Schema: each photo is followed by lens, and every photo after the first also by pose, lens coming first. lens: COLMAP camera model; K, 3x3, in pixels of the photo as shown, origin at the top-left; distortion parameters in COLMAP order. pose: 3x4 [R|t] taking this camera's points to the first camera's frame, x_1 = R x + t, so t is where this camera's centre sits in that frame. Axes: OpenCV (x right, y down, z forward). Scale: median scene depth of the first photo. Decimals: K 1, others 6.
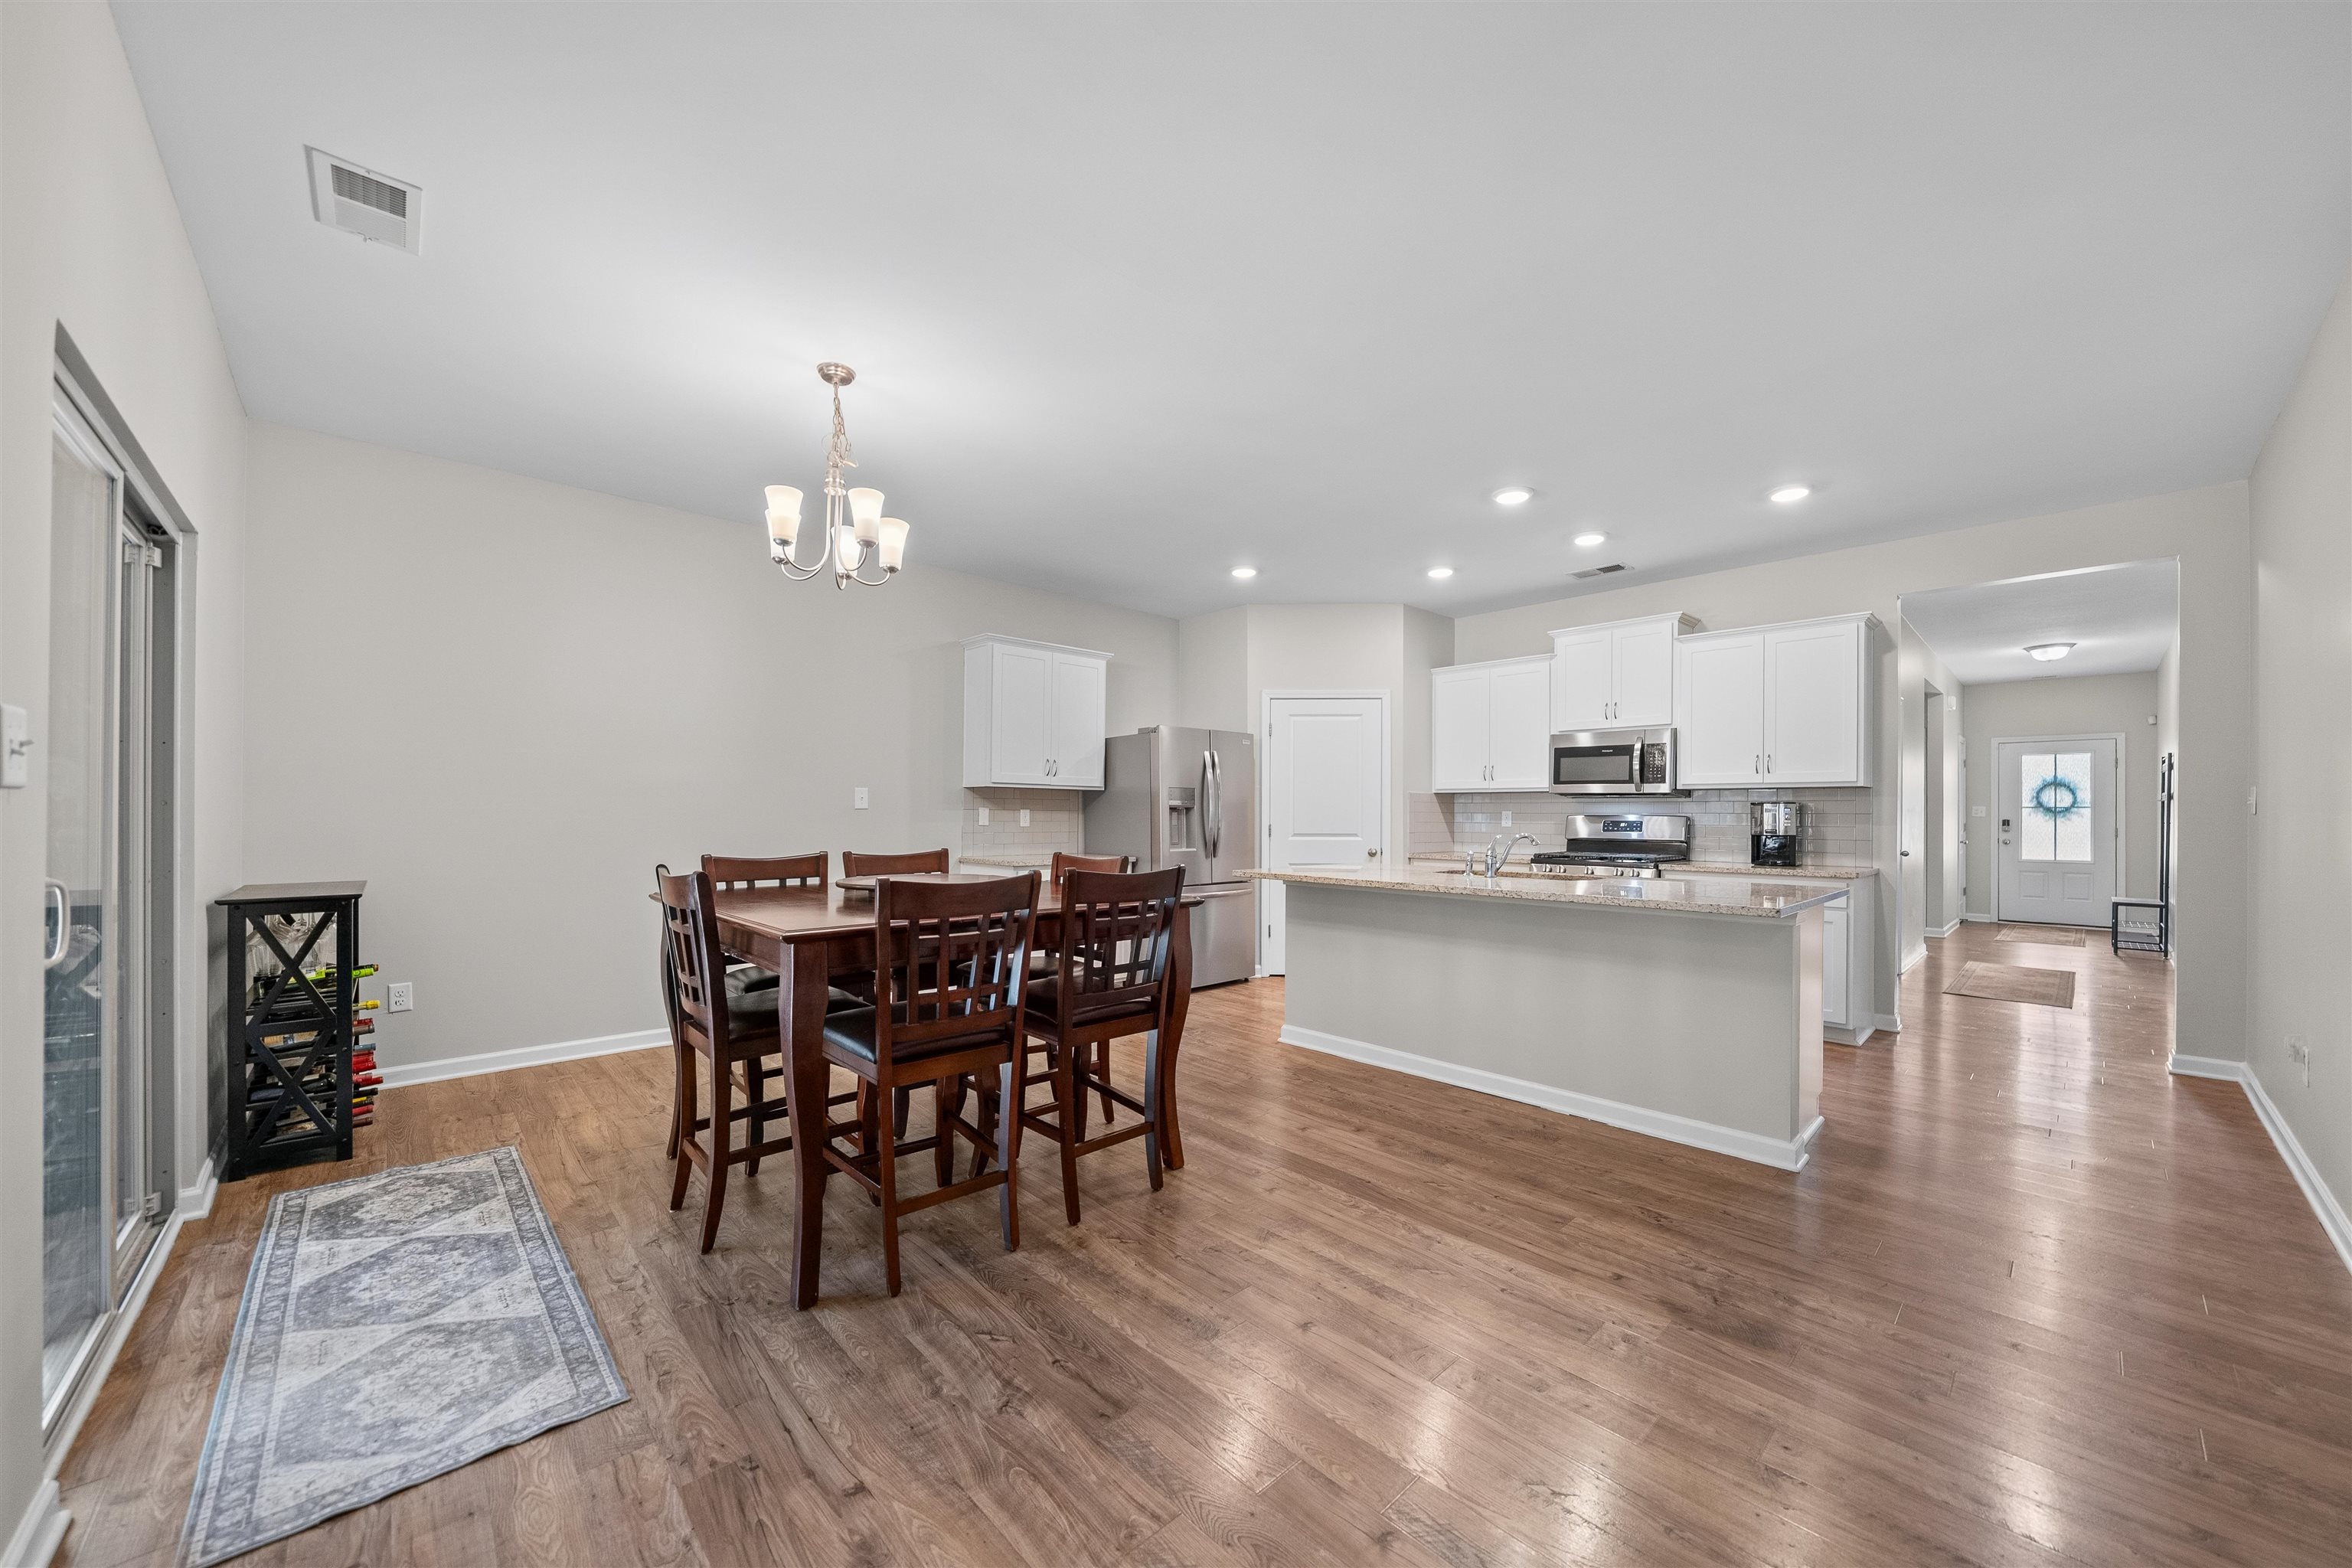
lens RADIAL K [[855.7, 0, 1181.1], [0, 855.7, 805.6], [0, 0, 1]] dist [-0.009354, -0.000023]
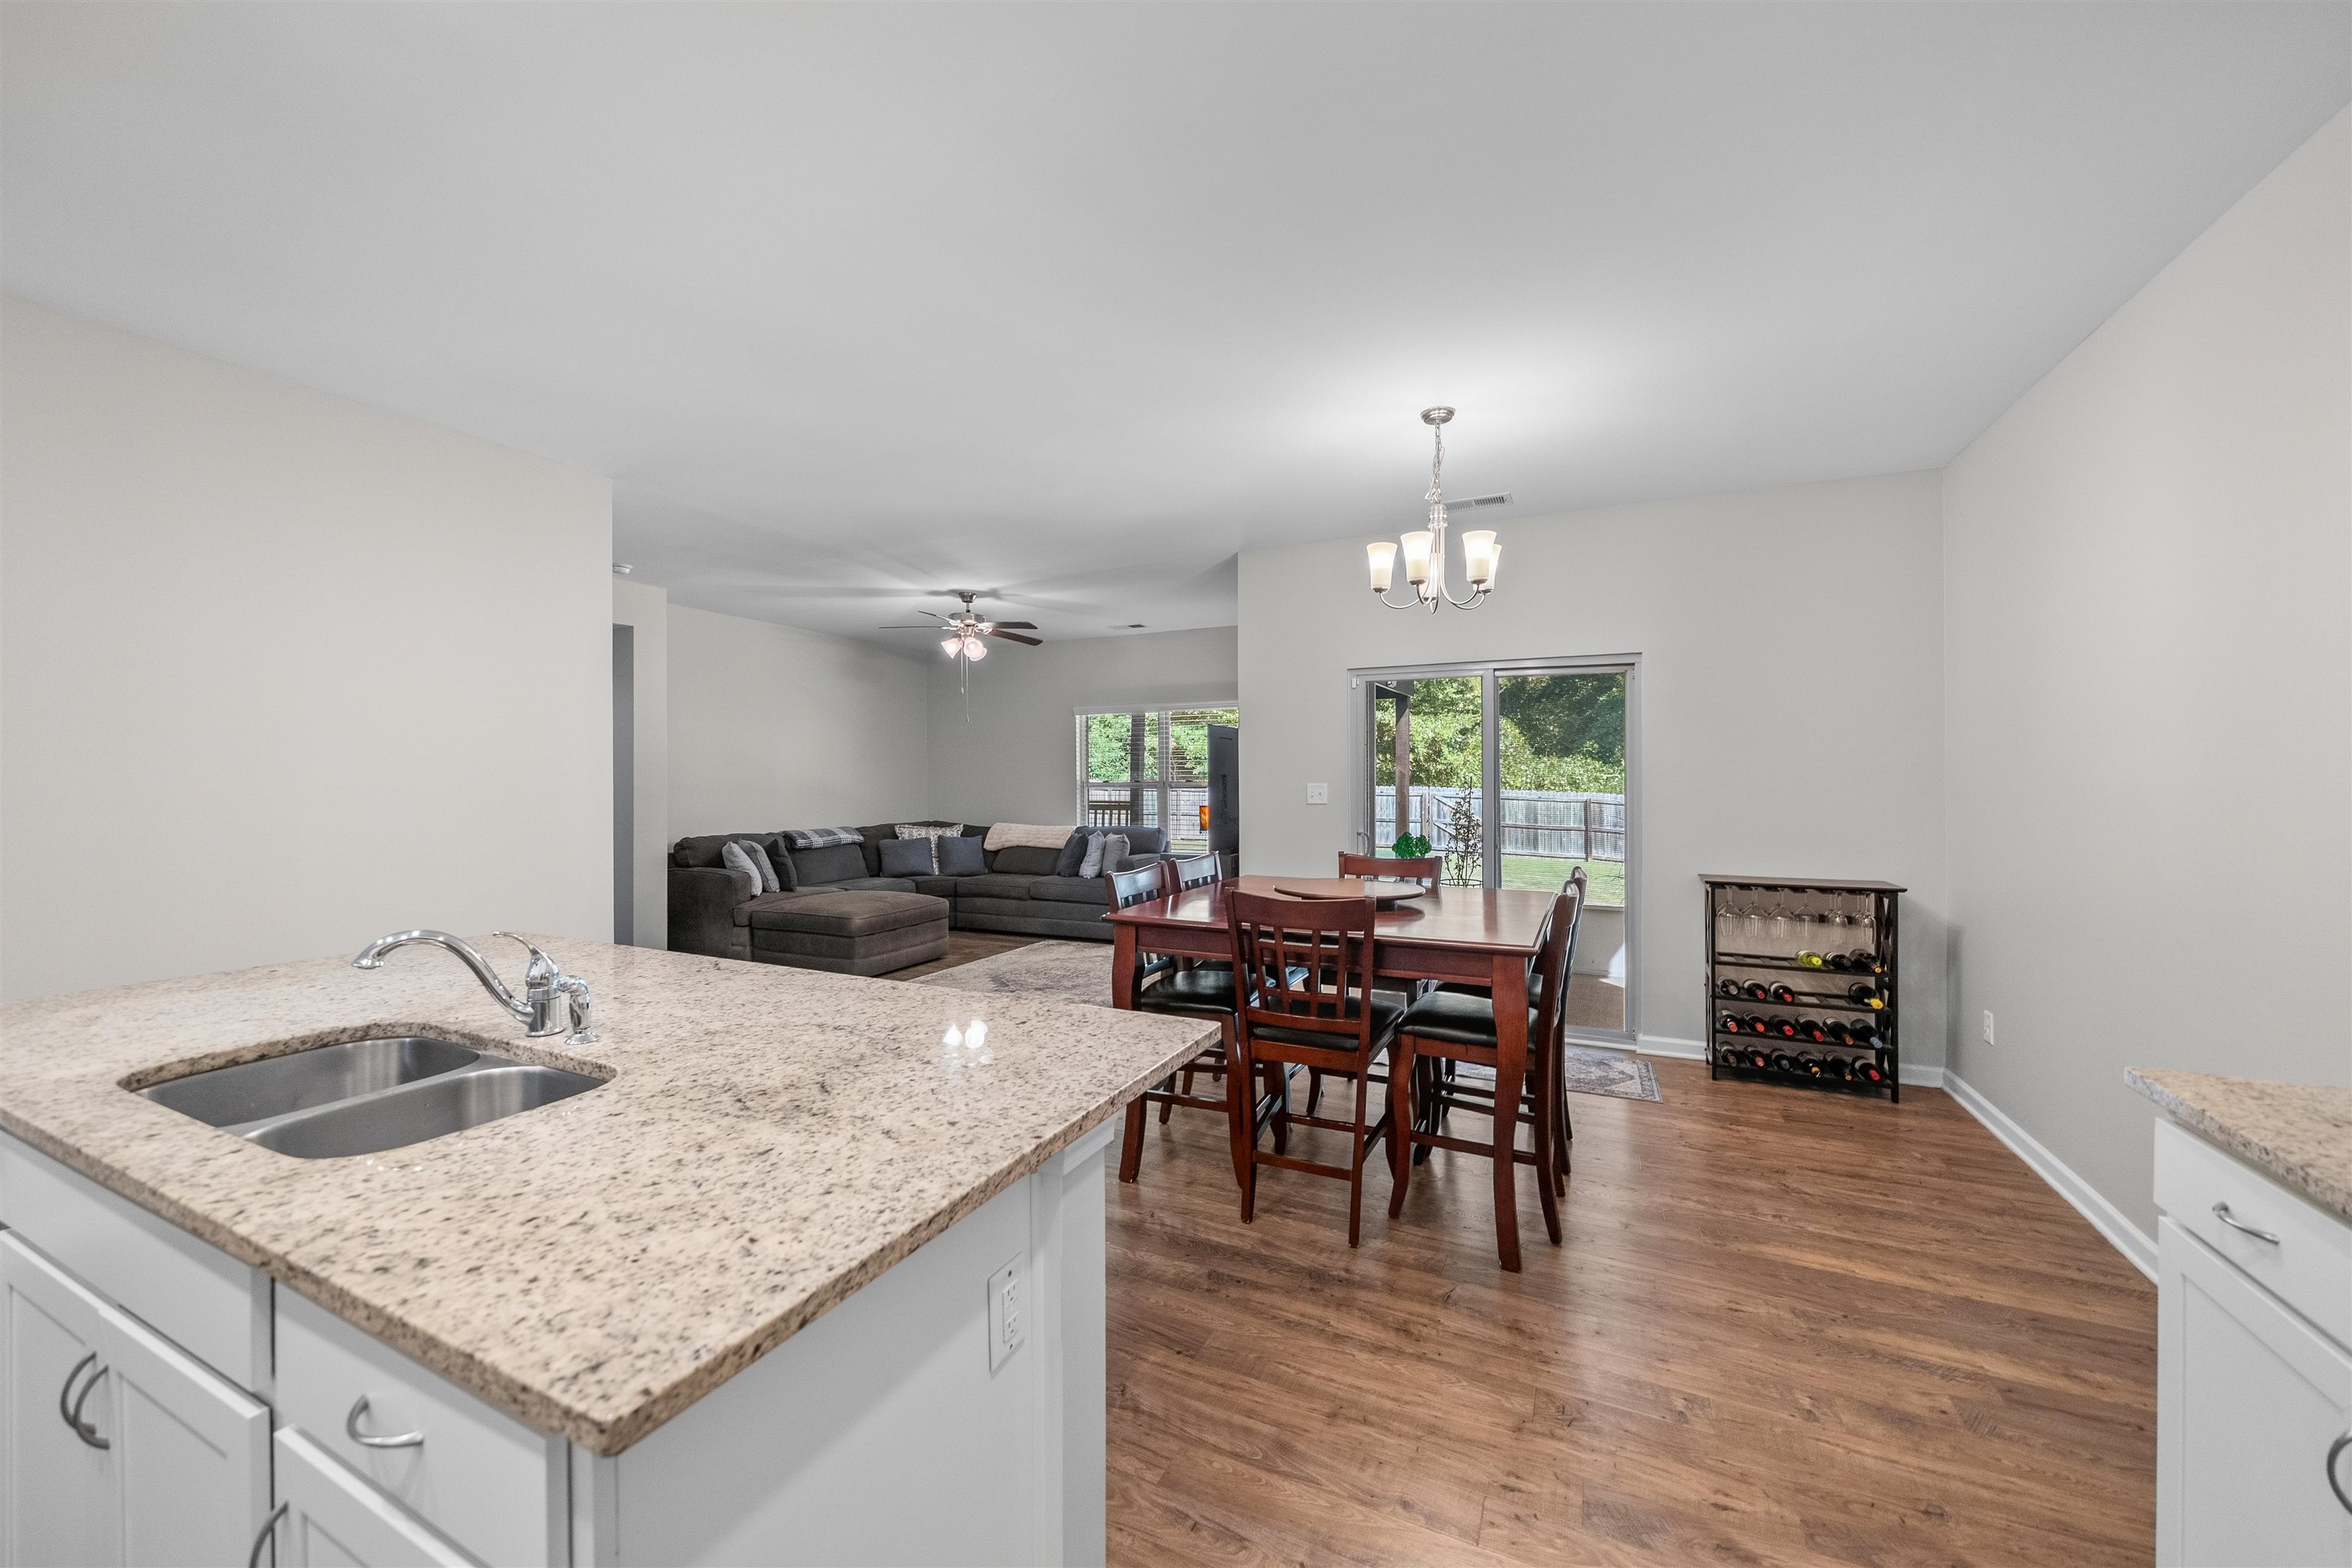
lens RADIAL K [[892.6, 0, 1168.7], [0, 892.6, 778.1], [0, 0, 1]] dist [-0.001968, -0.000296]
pose [[-0.935805, -0.006344, -0.352460, 0.355368], [-0.001771, 0.999910, -0.013294, -0.041459], [0.352512, -0.011817, -0.935733, 2.264830]]
